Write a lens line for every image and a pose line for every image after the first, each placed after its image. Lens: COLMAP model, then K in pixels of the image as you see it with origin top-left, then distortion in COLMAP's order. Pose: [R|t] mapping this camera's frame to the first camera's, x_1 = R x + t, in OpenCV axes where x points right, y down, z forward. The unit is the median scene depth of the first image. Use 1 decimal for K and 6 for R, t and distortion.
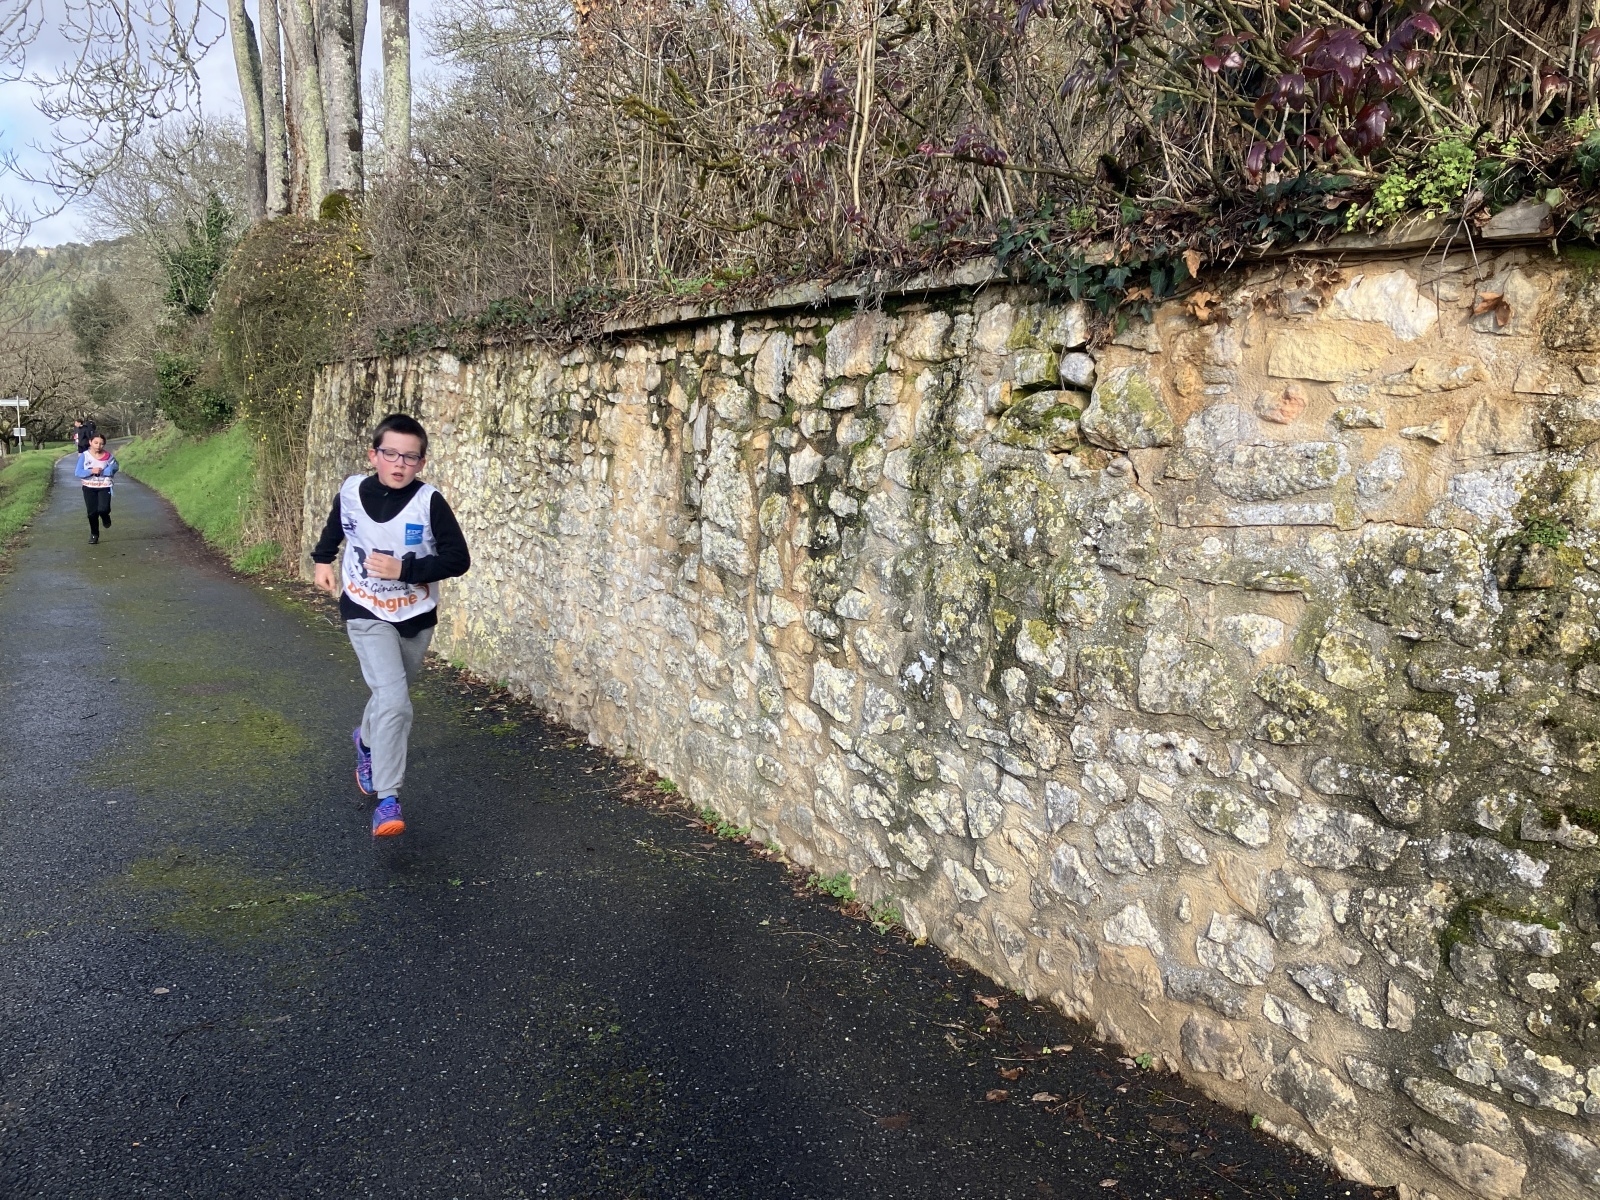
lens RADIAL K [[1308.5, 0, 773.3], [0, 1308.5, 584.4], [0, 0, 1]] dist [0.048514, -0.045091]
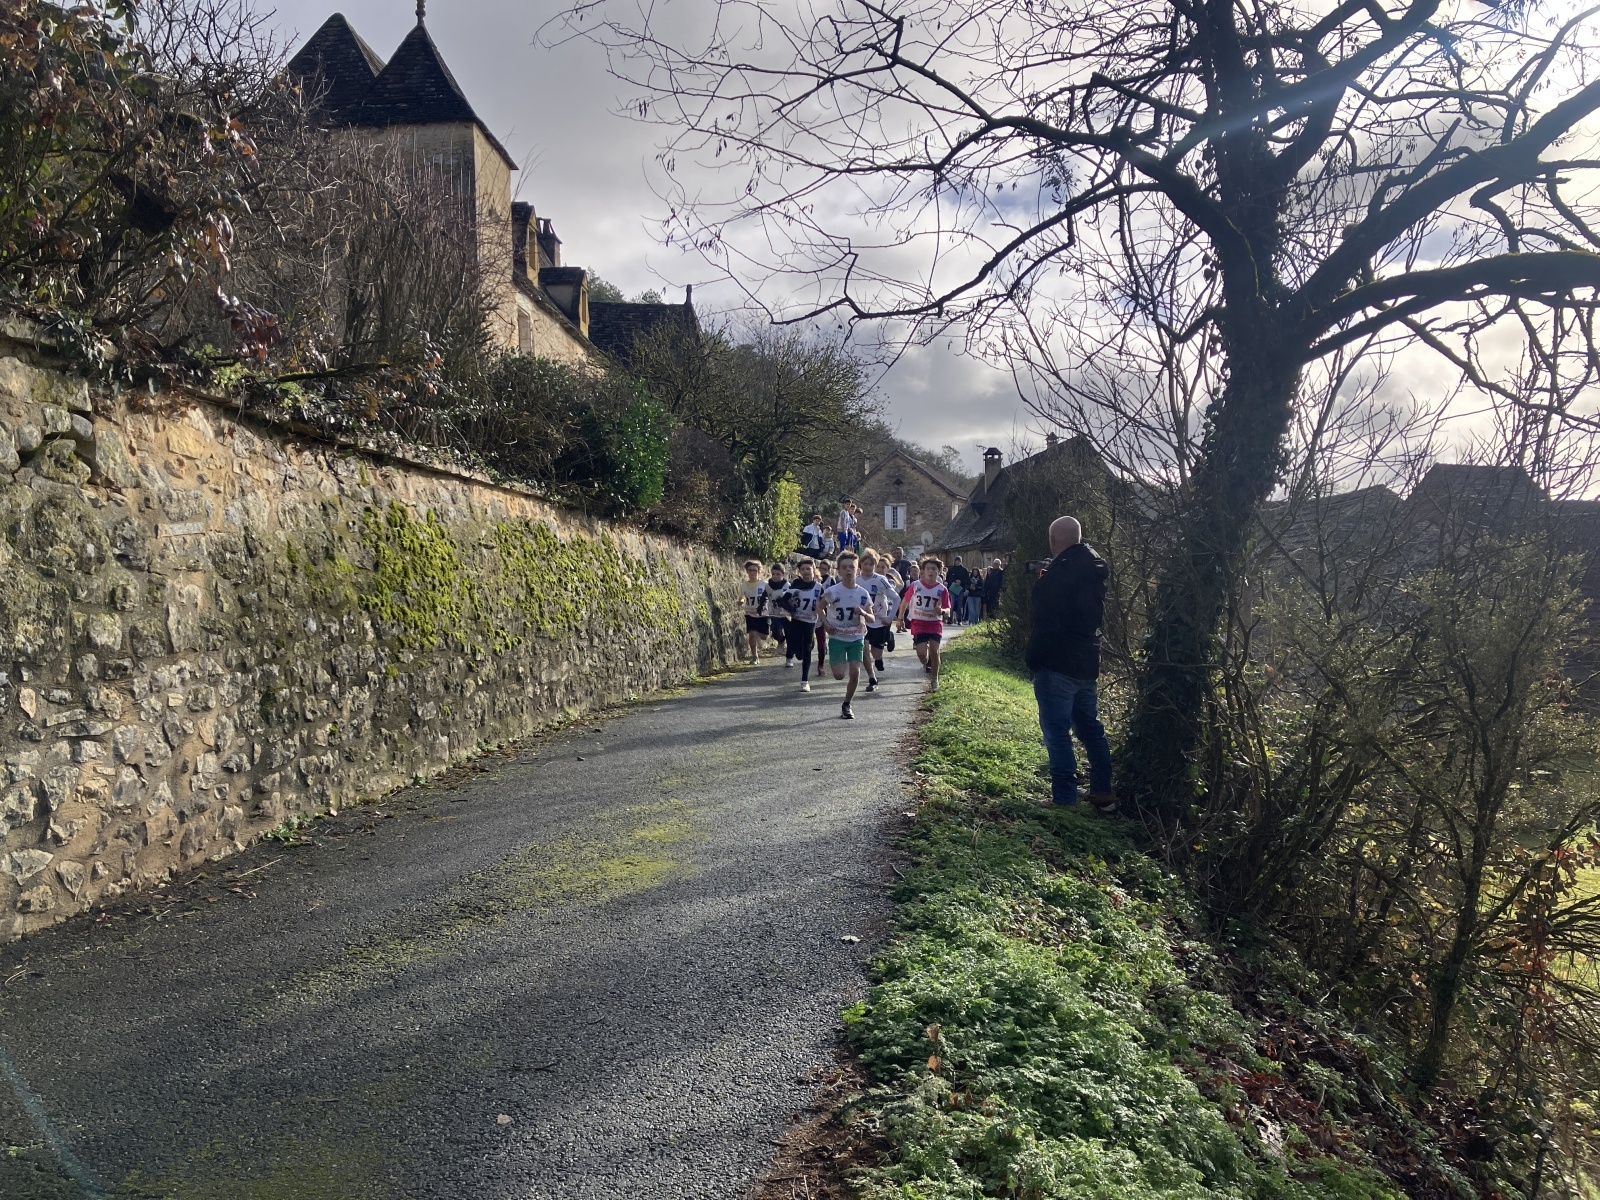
lens RADIAL K [[1308.5, 0, 773.3], [0, 1308.5, 584.4], [0, 0, 1]] dist [0.048514, -0.045091]
pose [[-0.774582, -0.029978, 0.631763, -0.685746], [0.053640, 0.992164, 0.112845, -0.067714], [-0.630195, 0.121296, -0.766904, 0.932222]]
